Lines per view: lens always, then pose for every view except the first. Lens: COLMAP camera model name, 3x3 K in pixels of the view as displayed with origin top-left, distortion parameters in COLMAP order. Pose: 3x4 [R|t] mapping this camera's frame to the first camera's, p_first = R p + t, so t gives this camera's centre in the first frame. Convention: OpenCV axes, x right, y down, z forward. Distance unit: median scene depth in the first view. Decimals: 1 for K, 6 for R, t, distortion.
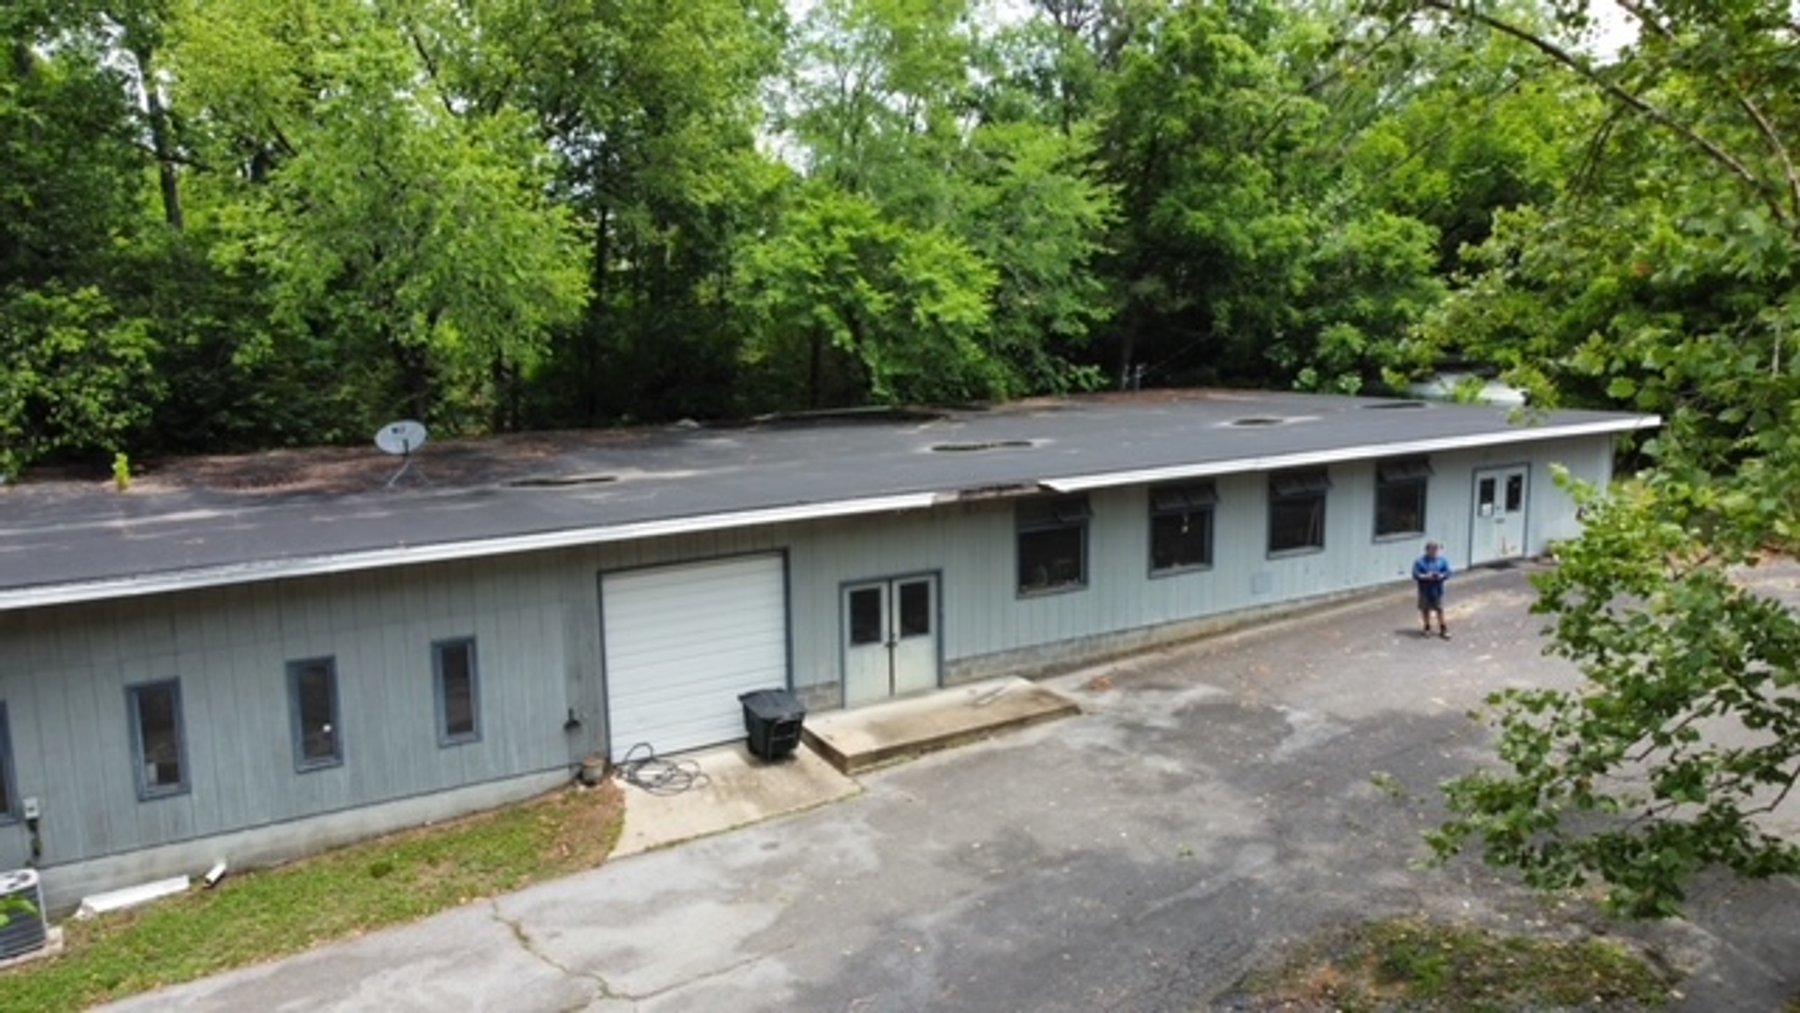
lens RADIAL K [[1359.4, 0, 902.3], [0, 1359.4, 506.3], [0, 0, 1]] dist [0.003720, -0.004334]
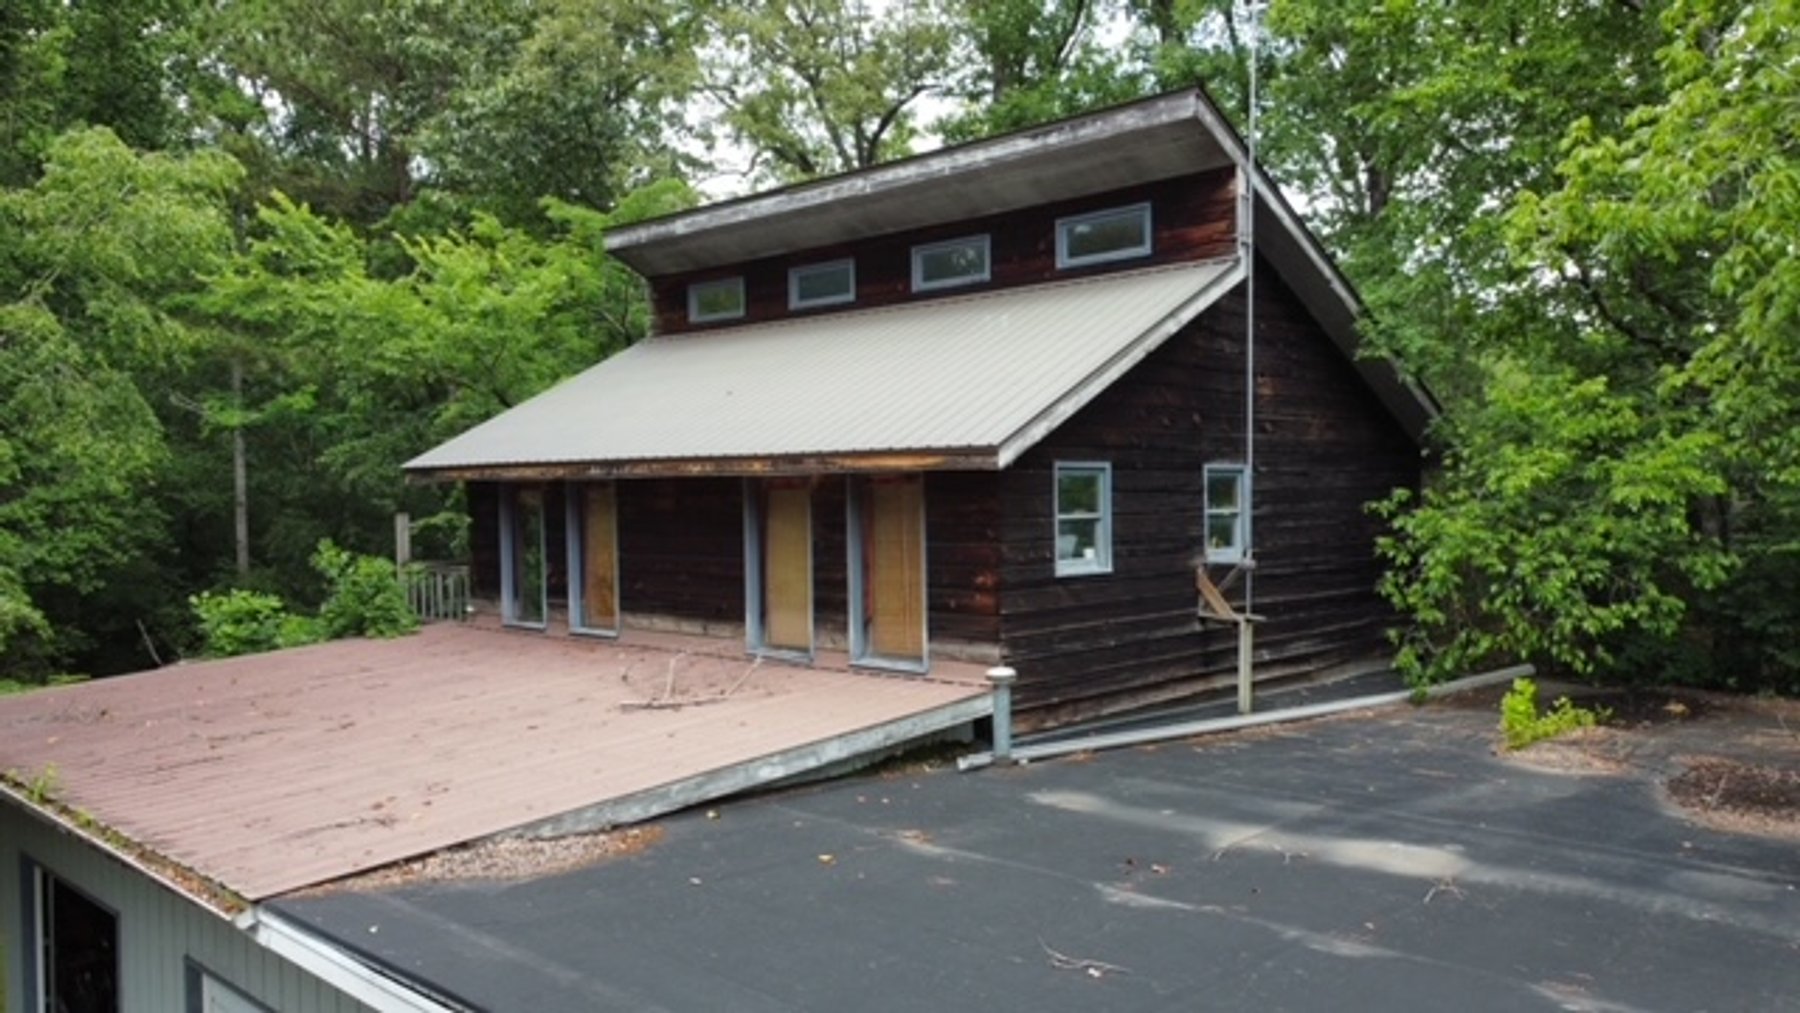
lens RADIAL K [[1359.4, 0, 902.3], [0, 1359.4, 506.3], [0, 0, 1]] dist [0.003720, -0.004334]
pose [[0.280462, 0.023252, -0.959584, -0.156355], [-0.151325, 0.988276, -0.020281, -0.061722], [0.947862, 0.150897, 0.280692, 0.664639]]
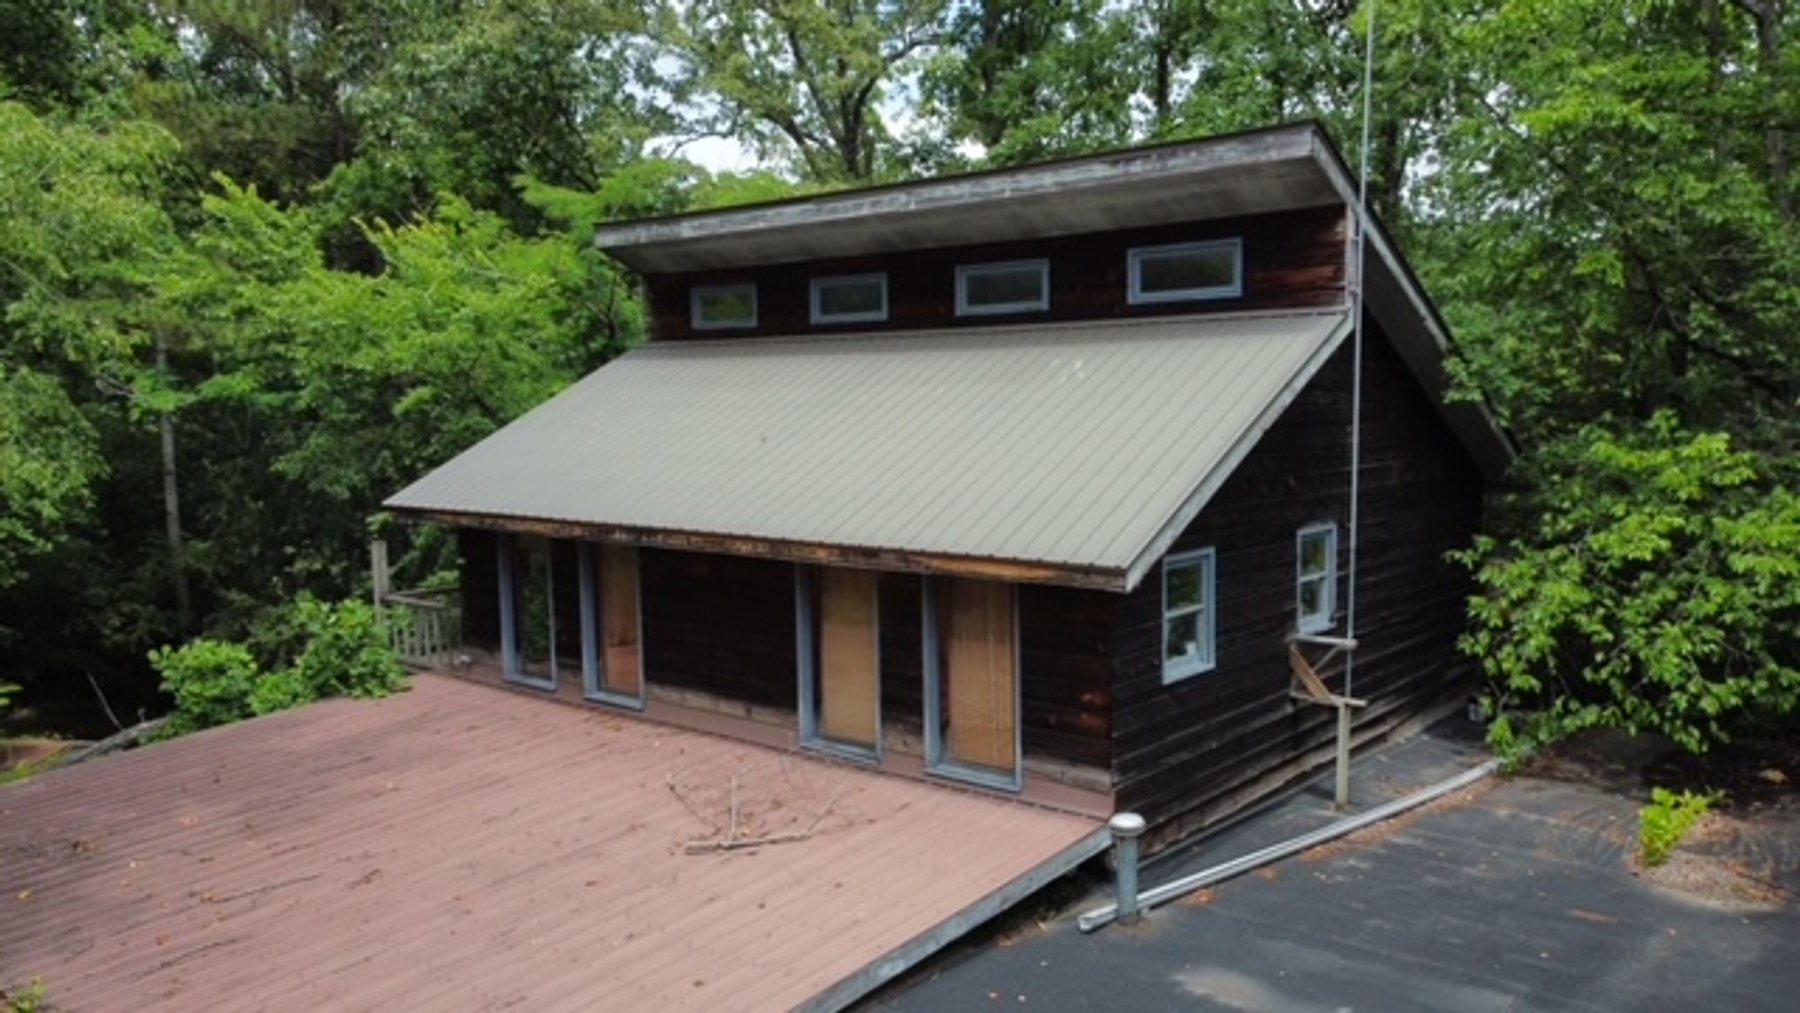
lens RADIAL K [[1357.0, 0, 900.0], [0, 1357.0, 506.5], [0, 0, 1]] dist [0.003255, 0.007176]
pose [[0.332752, 0.089368, -0.938770, -0.240427], [-0.147331, 0.988201, 0.041851, -0.125184], [0.931434, 0.124384, 0.341992, 0.615387]]
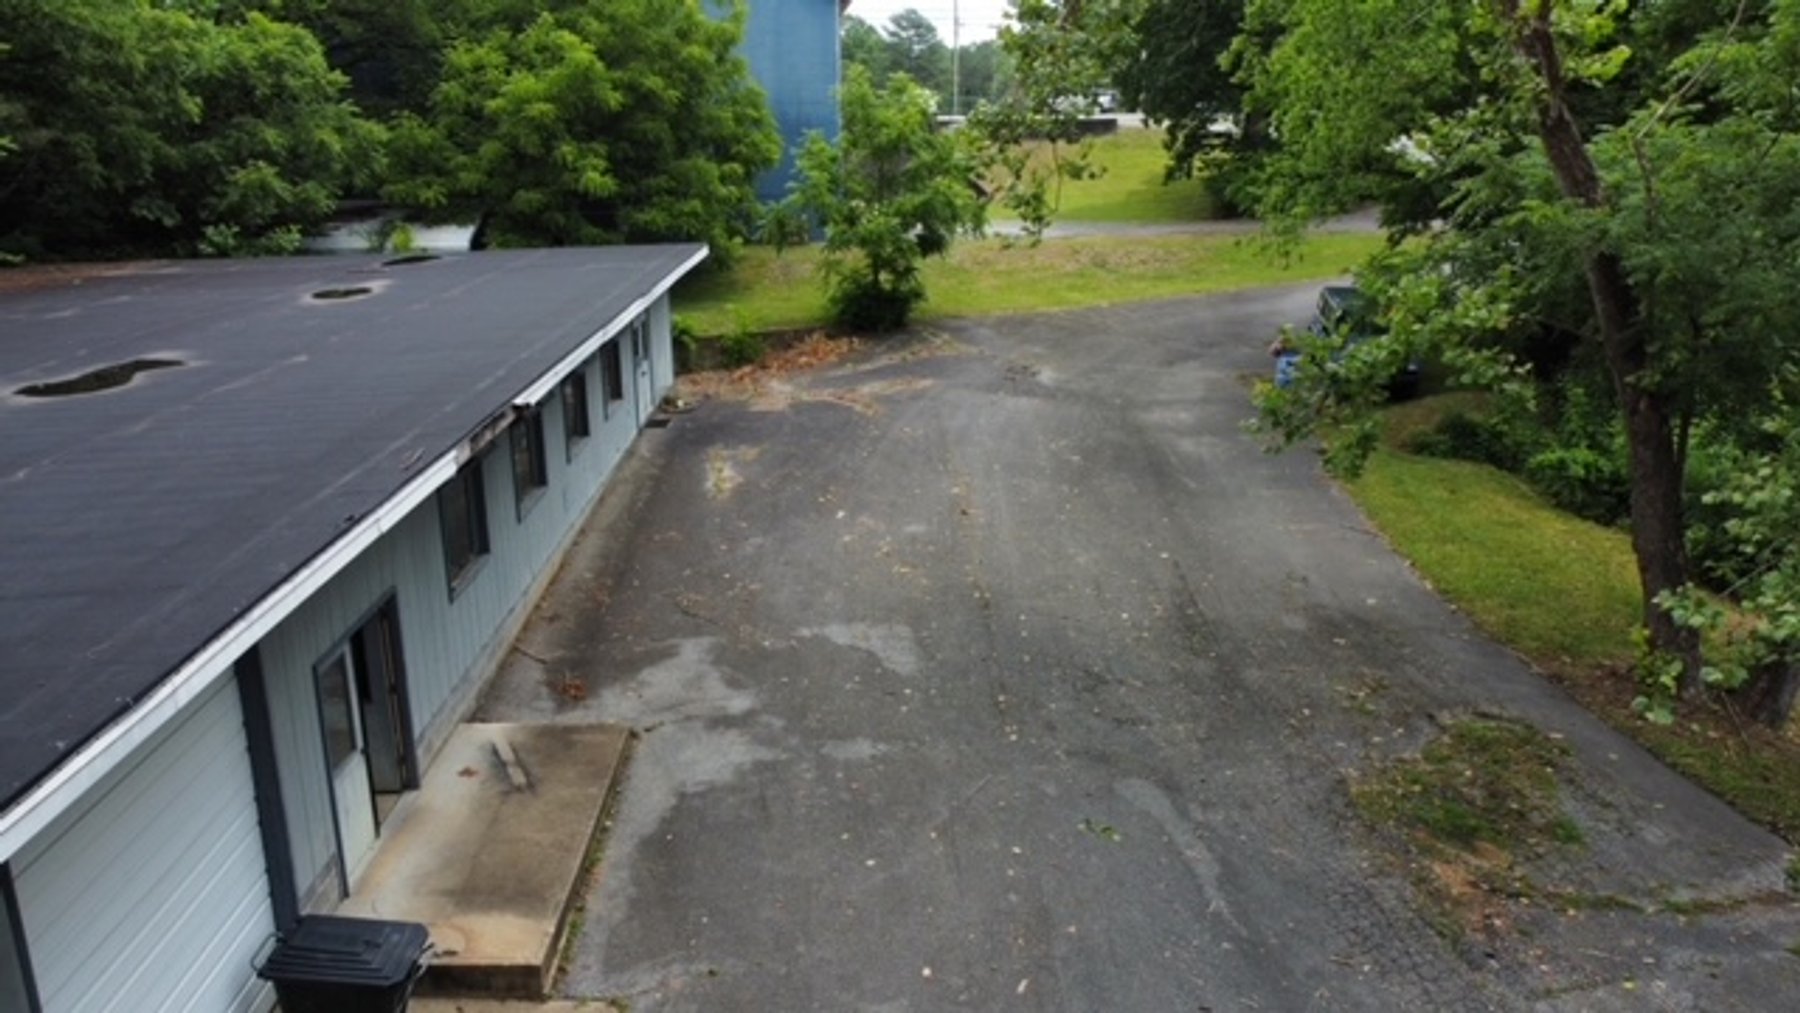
lens RADIAL K [[1357.0, 0, 900.0], [0, 1357.0, 506.5], [0, 0, 1]] dist [0.003255, 0.007176]
pose [[0.484023, -0.233448, 0.843341, -0.329856], [0.148576, 0.971688, 0.183704, -0.057335], [-0.862349, 0.036383, 0.505005, 0.532527]]
